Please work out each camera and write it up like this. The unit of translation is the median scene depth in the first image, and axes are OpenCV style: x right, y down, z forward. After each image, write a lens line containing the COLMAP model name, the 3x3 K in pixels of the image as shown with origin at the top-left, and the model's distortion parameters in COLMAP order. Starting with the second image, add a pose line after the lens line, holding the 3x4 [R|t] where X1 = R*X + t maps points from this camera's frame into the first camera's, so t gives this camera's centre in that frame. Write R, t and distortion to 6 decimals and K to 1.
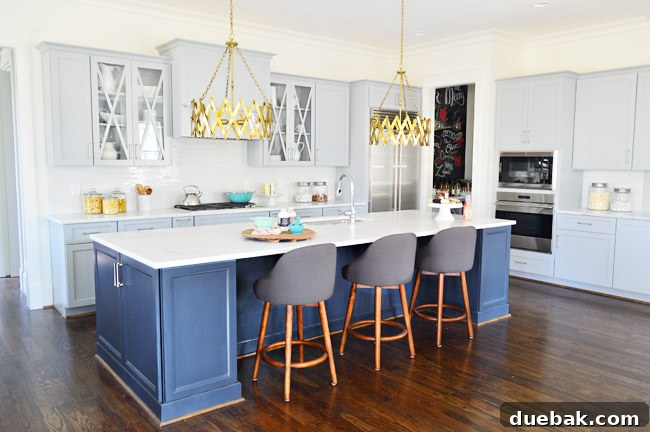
lens RADIAL K [[519.6, 0, 311.4], [0, 519.6, 214.8], [0, 0, 1]] dist [0.006489, 0.002926]
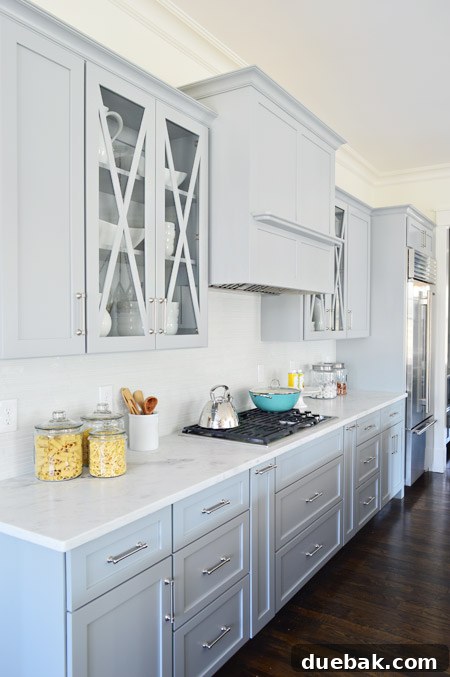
lens RADIAL K [[541.2, 0, 225.0], [0, 541.2, 338.5], [0, 0, 1]] dist [0.006489, 0.002926]
pose [[0.937274, -0.009948, 0.348451, -0.404415], [0.033585, 0.997520, -0.061858, -0.068810], [-0.346972, 0.069681, 0.935284, 0.529130]]
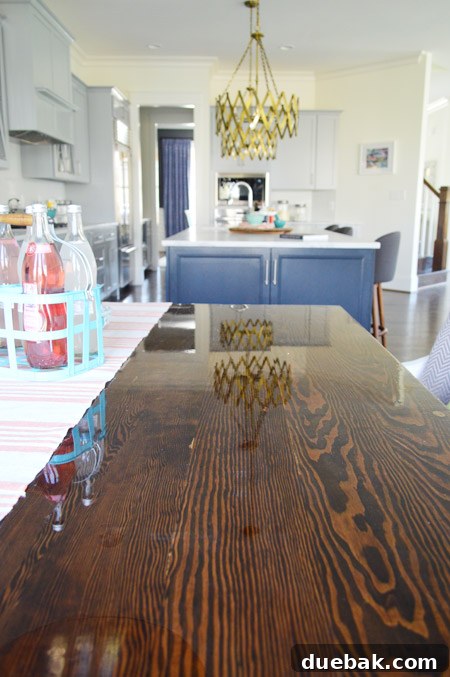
lens RADIAL K [[561.9, 0, 225.5], [0, 561.9, 324.2], [0, 0, 1]] dist [-0.000055, 0.002641]
pose [[0.613980, -0.161581, 0.772606, -0.714705], [0.071089, 0.986165, 0.149751, 0.025542], [-0.786114, -0.037020, 0.616972, 0.239517]]
